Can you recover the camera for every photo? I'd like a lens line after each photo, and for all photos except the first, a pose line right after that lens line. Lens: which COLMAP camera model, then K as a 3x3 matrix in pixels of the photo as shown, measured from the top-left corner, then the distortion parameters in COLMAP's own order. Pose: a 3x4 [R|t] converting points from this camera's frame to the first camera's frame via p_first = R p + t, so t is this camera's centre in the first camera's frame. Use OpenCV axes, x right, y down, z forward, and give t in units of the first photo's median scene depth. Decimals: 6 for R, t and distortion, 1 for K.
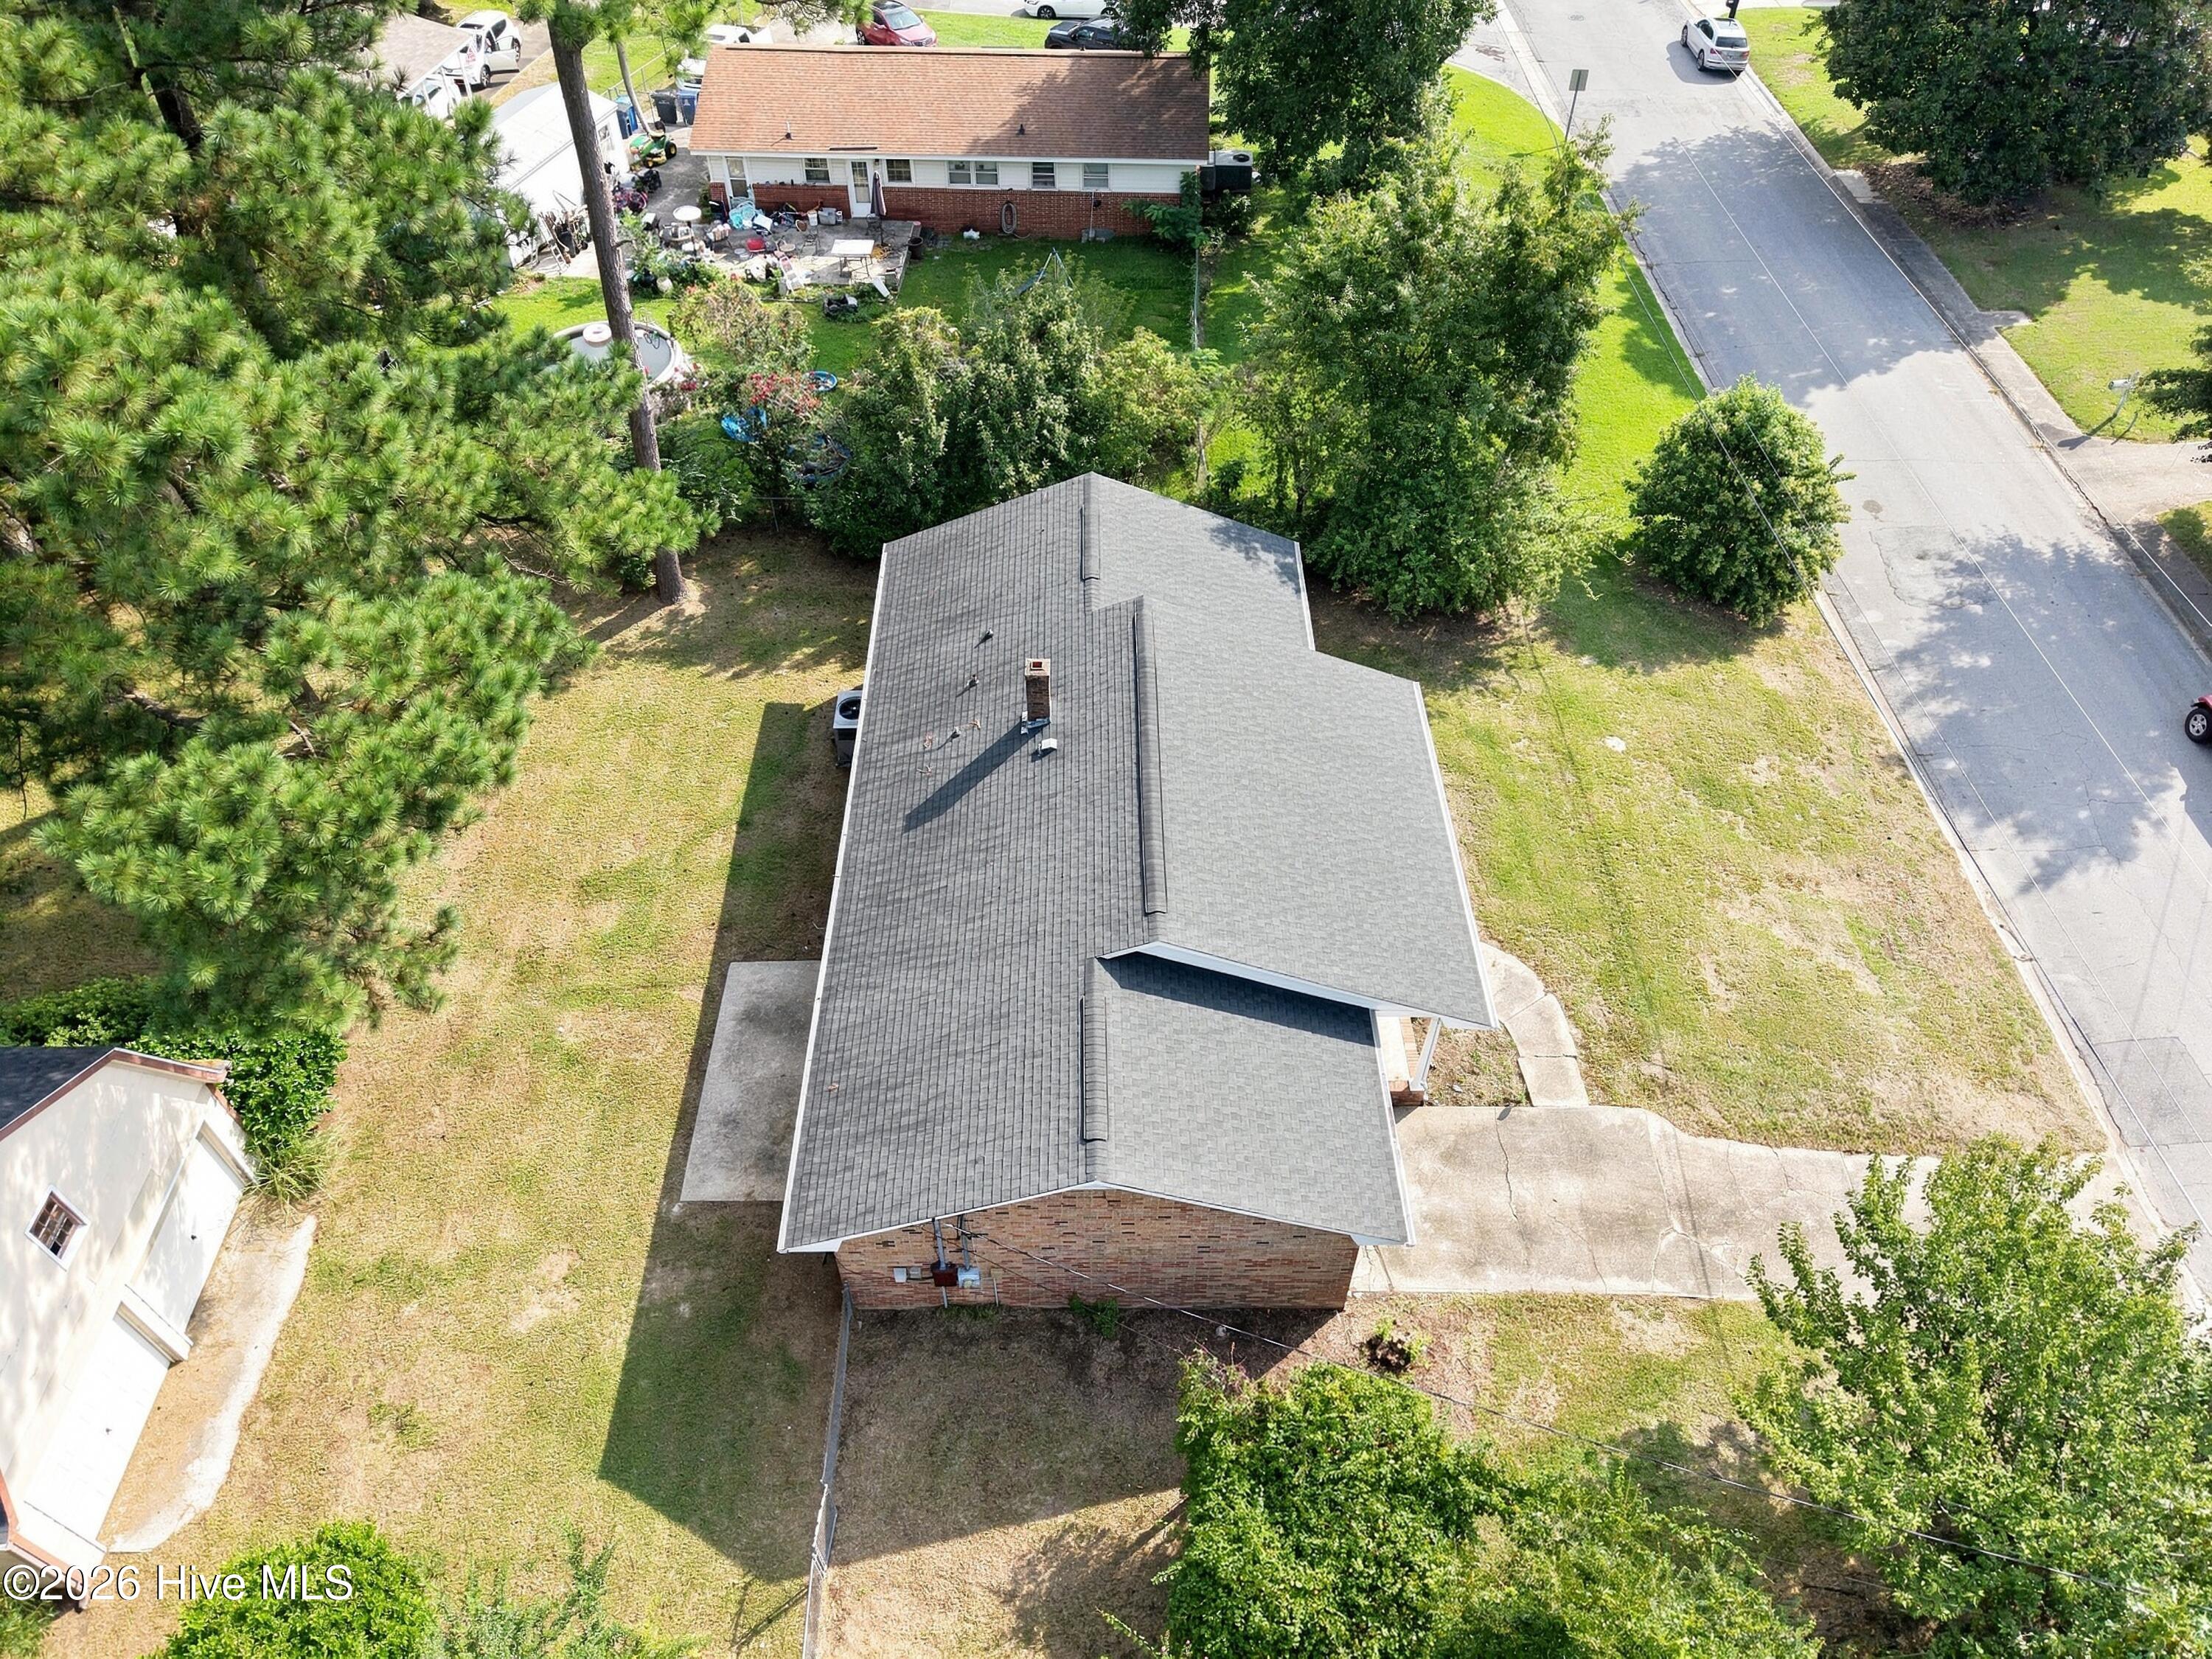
lens RADIAL K [[1474.1, 0, 1104.5], [0, 1474.1, 836.1], [0, 0, 1]] dist [0.018538, -0.021158]
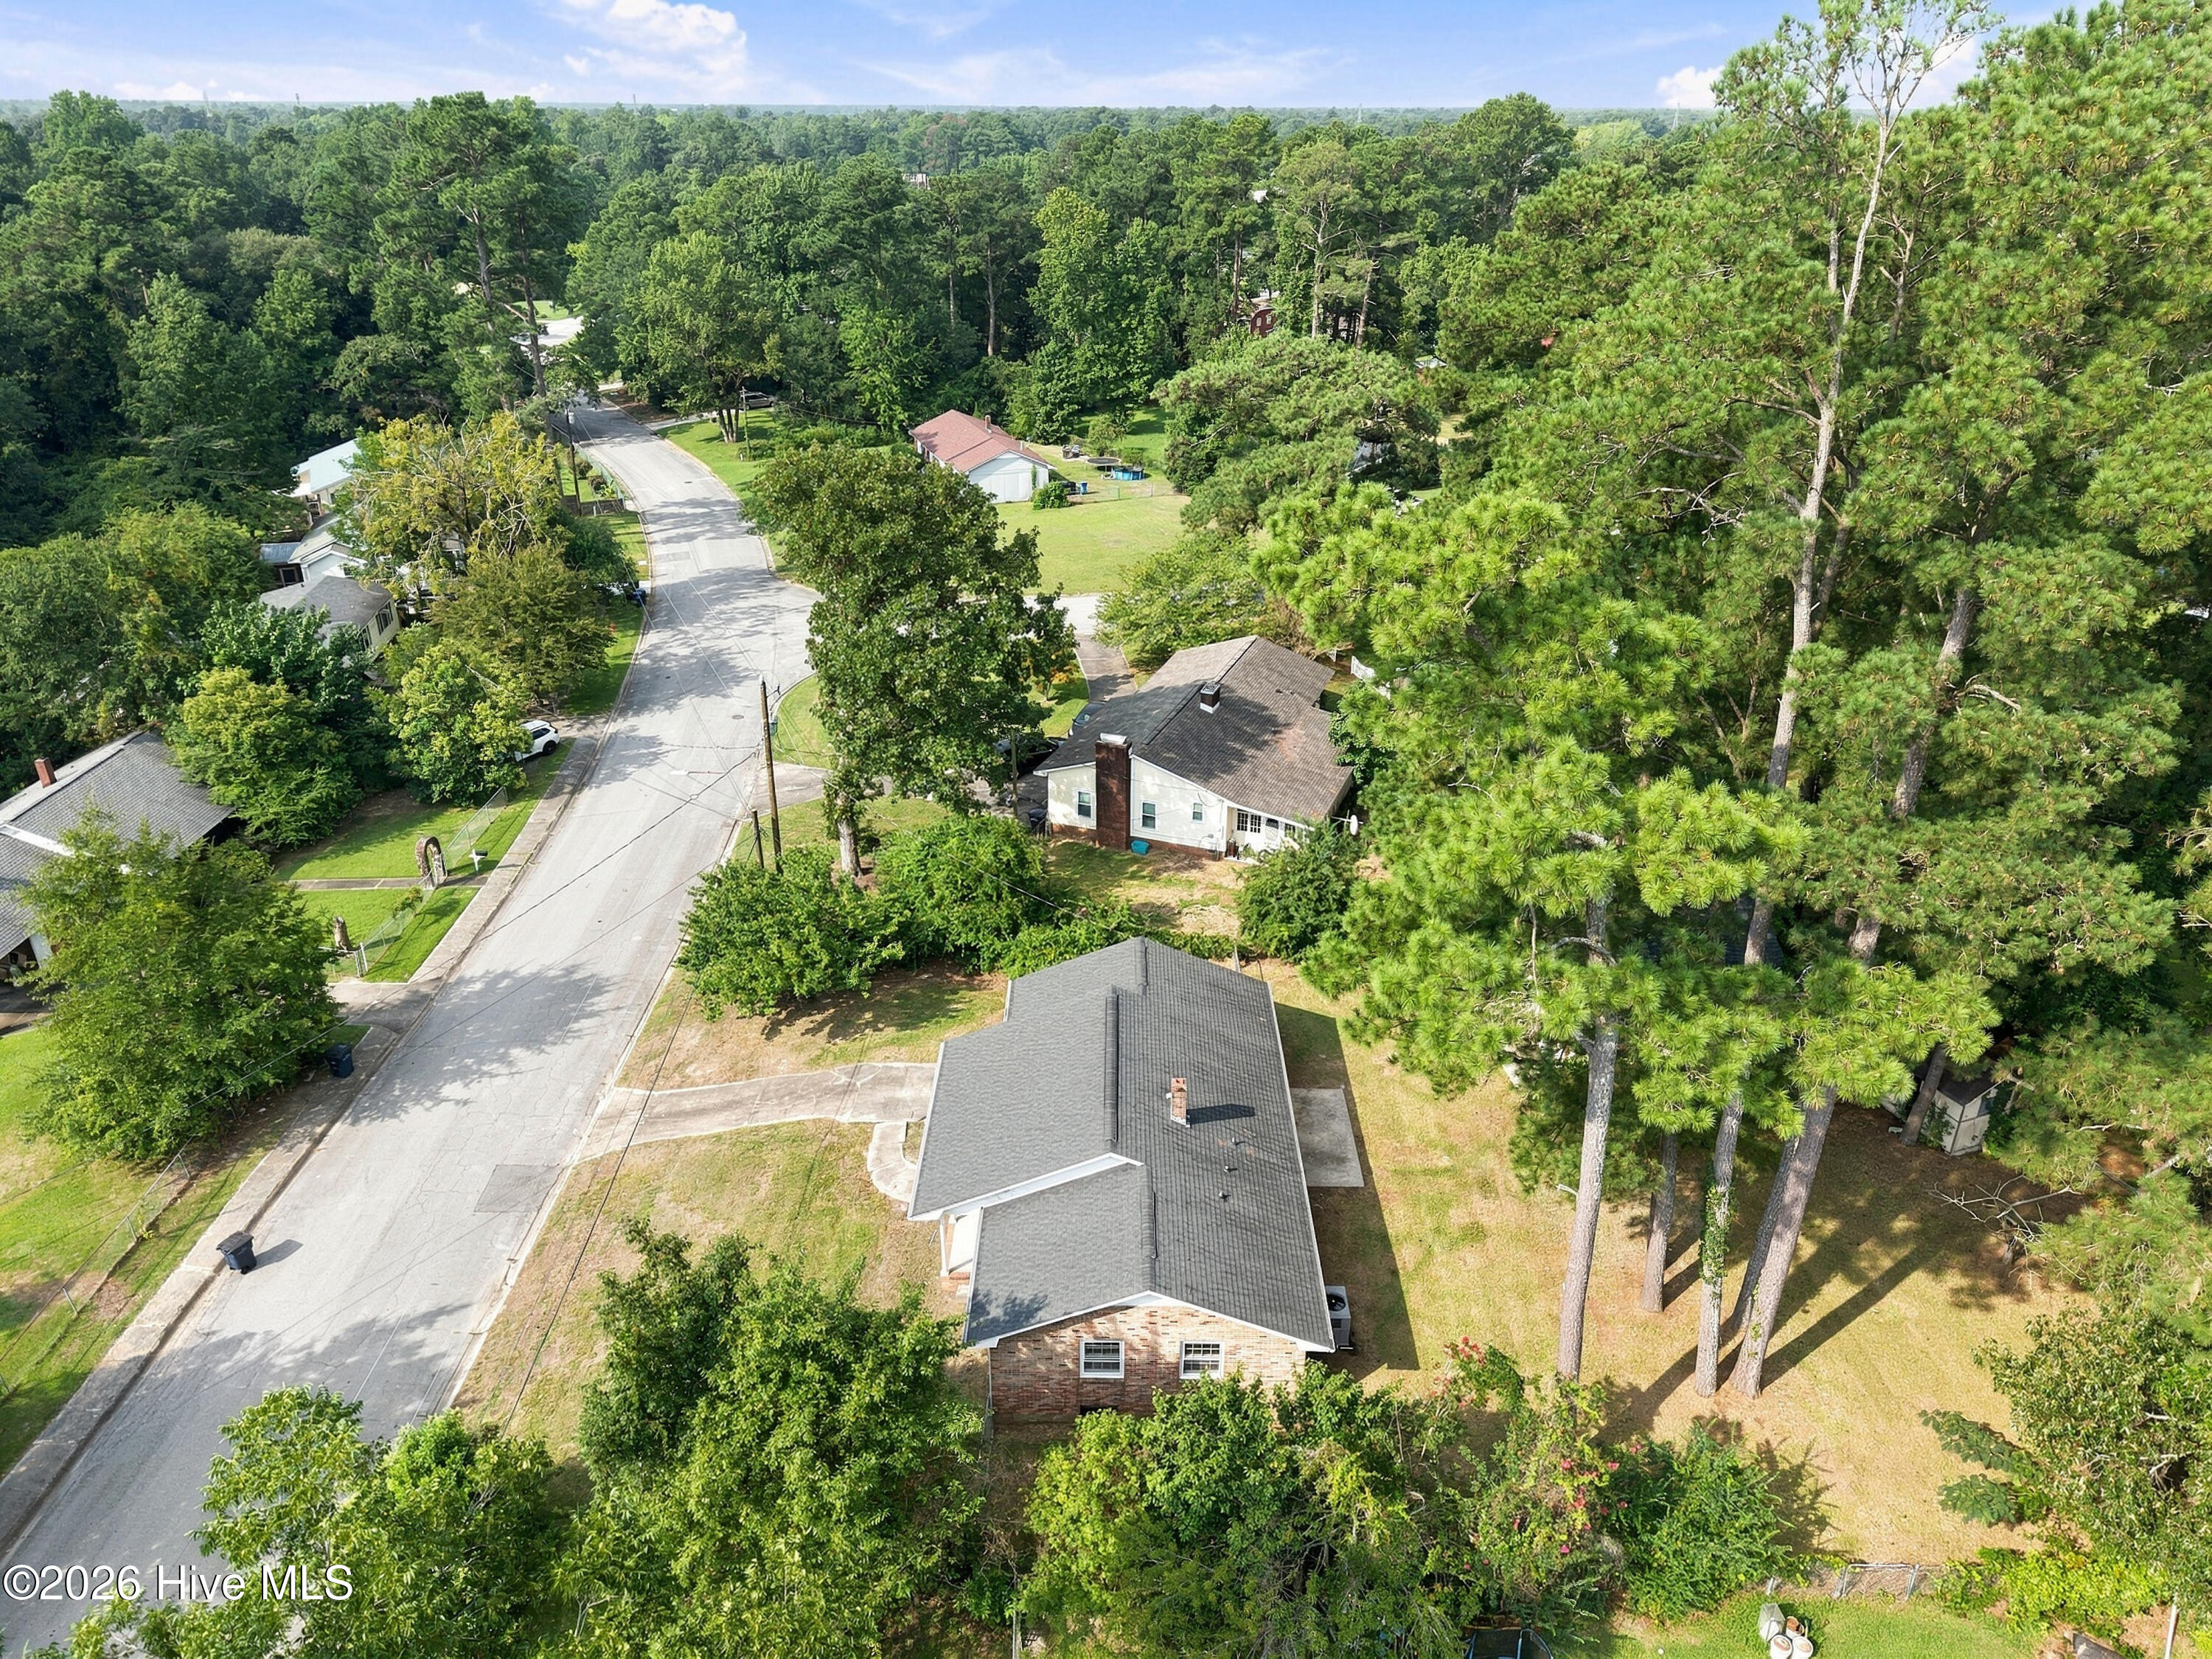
lens RADIAL K [[1474.1, 0, 1116.7], [0, 1474.1, 767.2], [0, 0, 1]] dist [0.018538, -0.021158]
pose [[-0.999885, -0.011954, 0.009349, 0.009618], [0.004966, 0.324363, 0.945920, -1.451568], [-0.014340, 0.945857, -0.324266, 0.986803]]
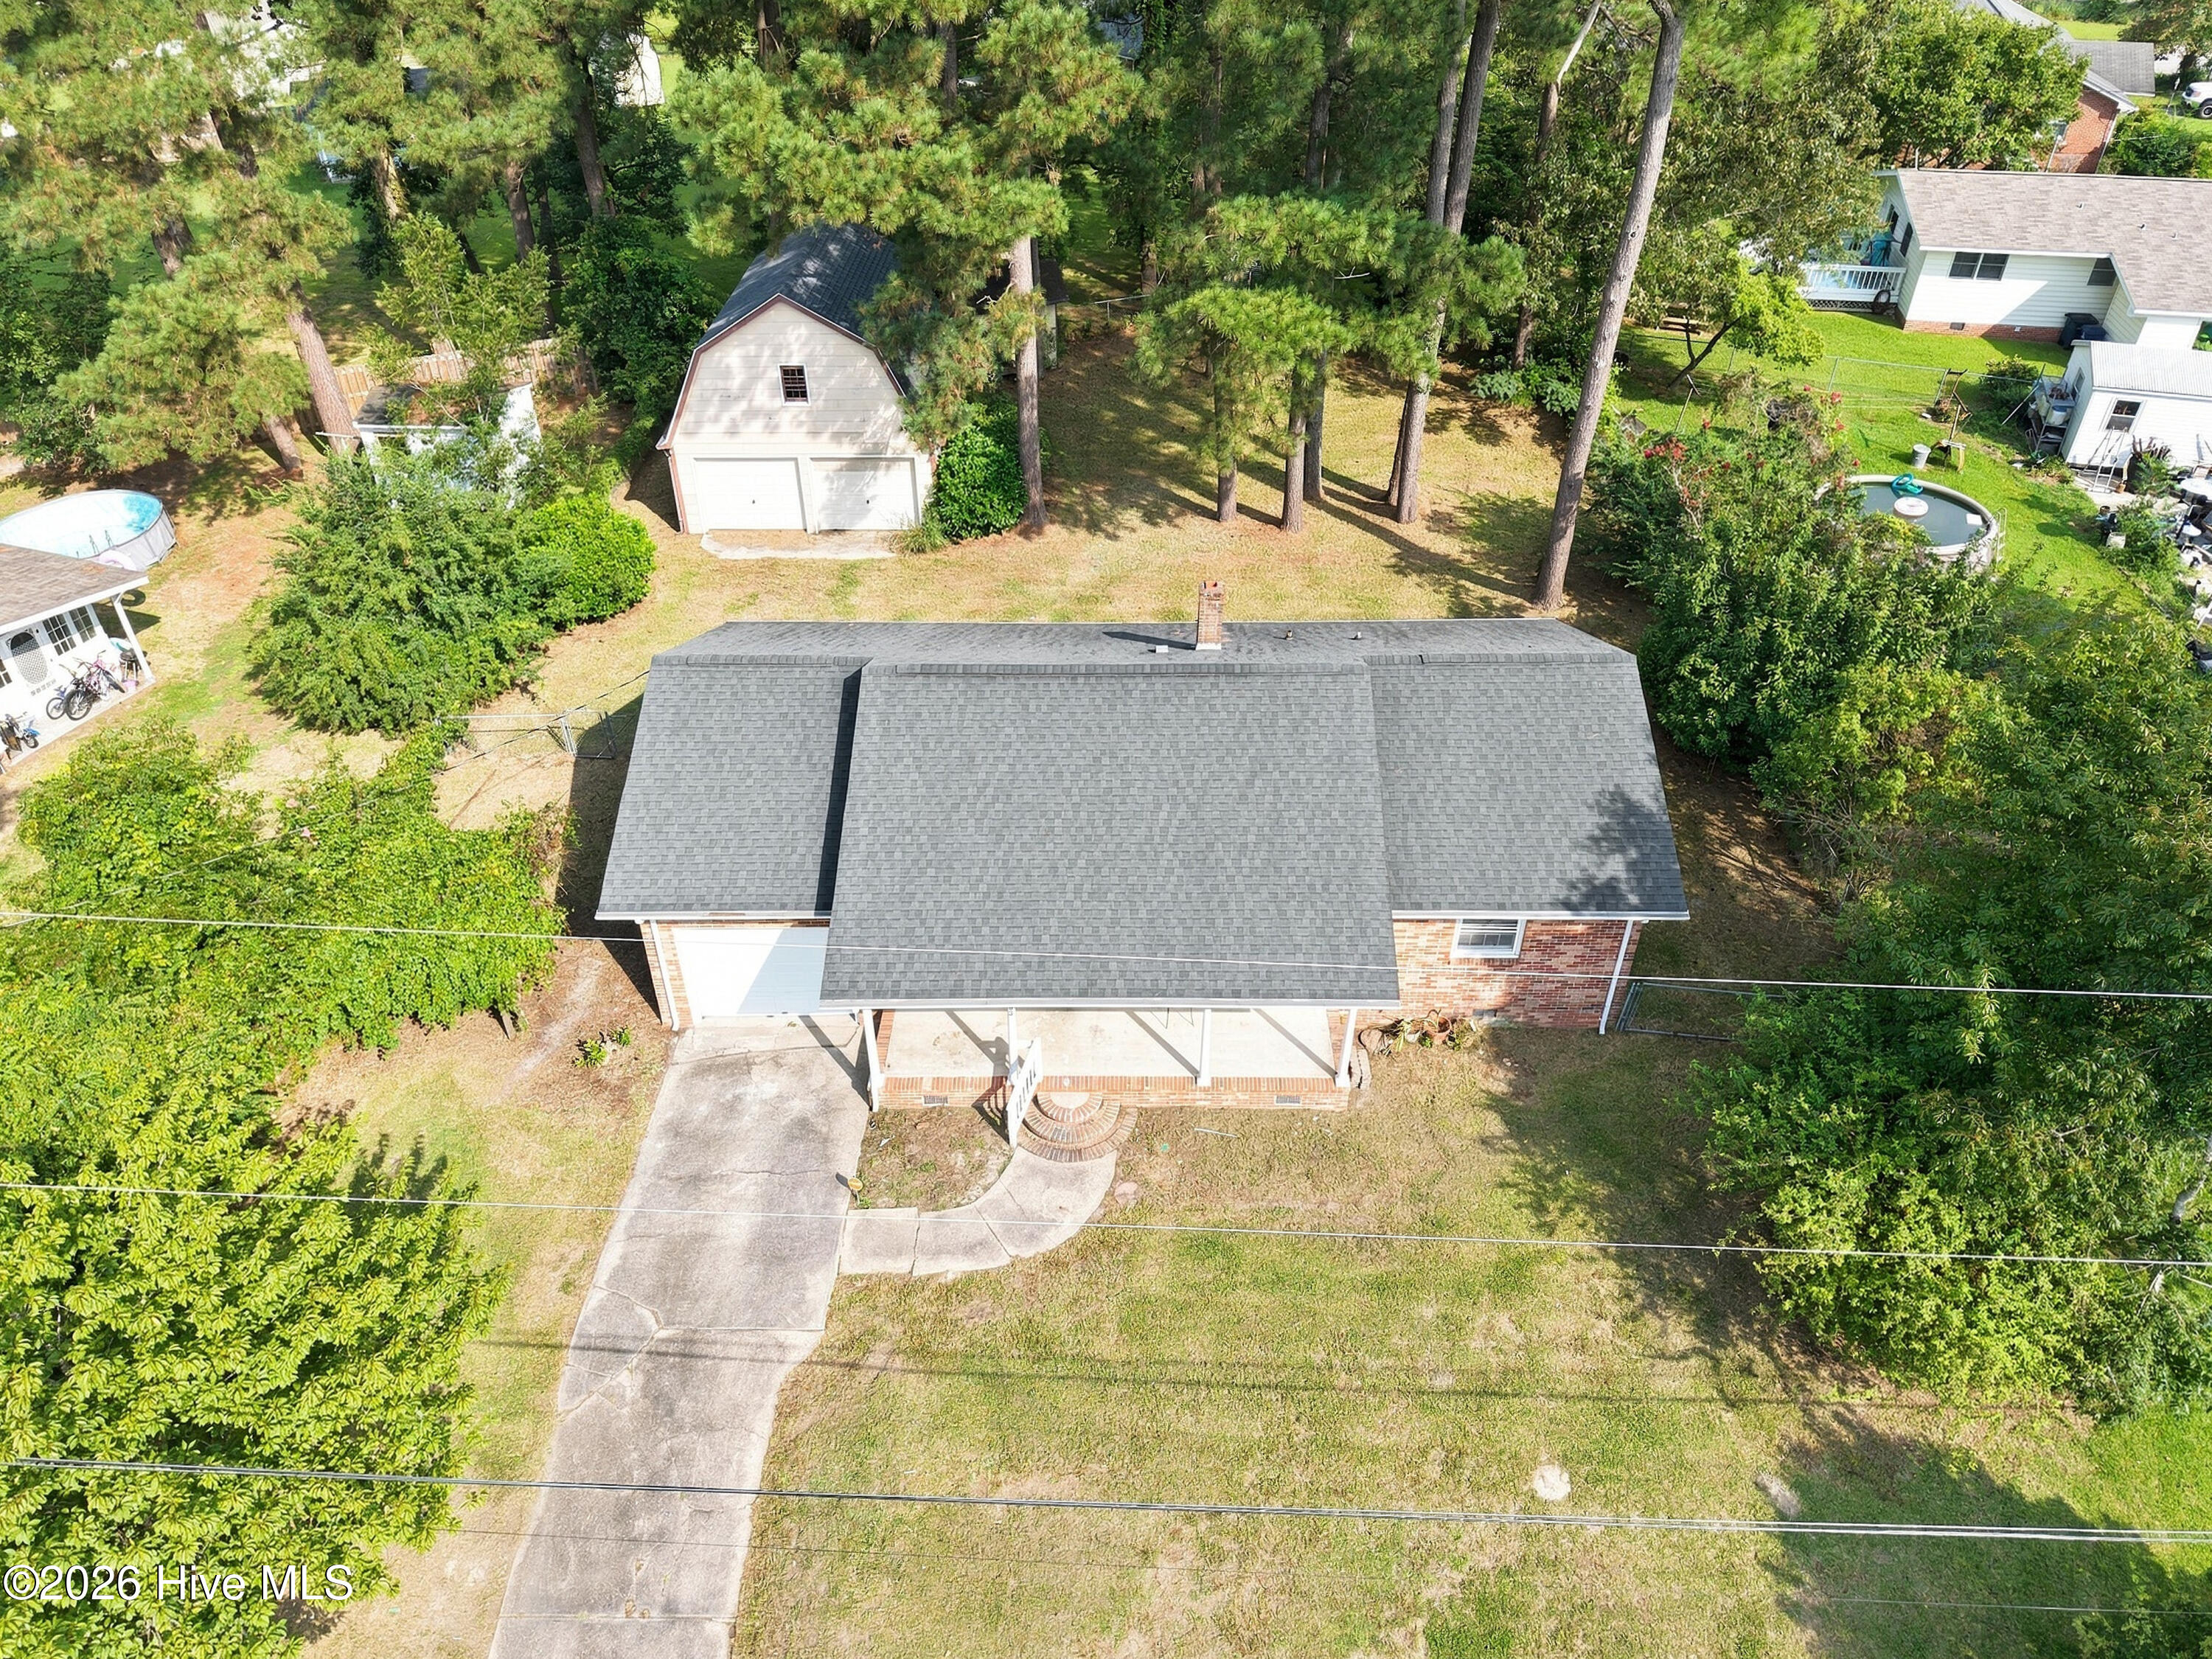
lens RADIAL K [[1474.1, 0, 1109.3], [0, 1474.1, 818.8], [0, 0, 1]] dist [0.018538, -0.021158]
pose [[-0.023262, 0.606015, -0.795113, 0.686147], [-0.731971, 0.531391, 0.426428, -0.336319], [0.680938, 0.591919, 0.431225, 0.509731]]
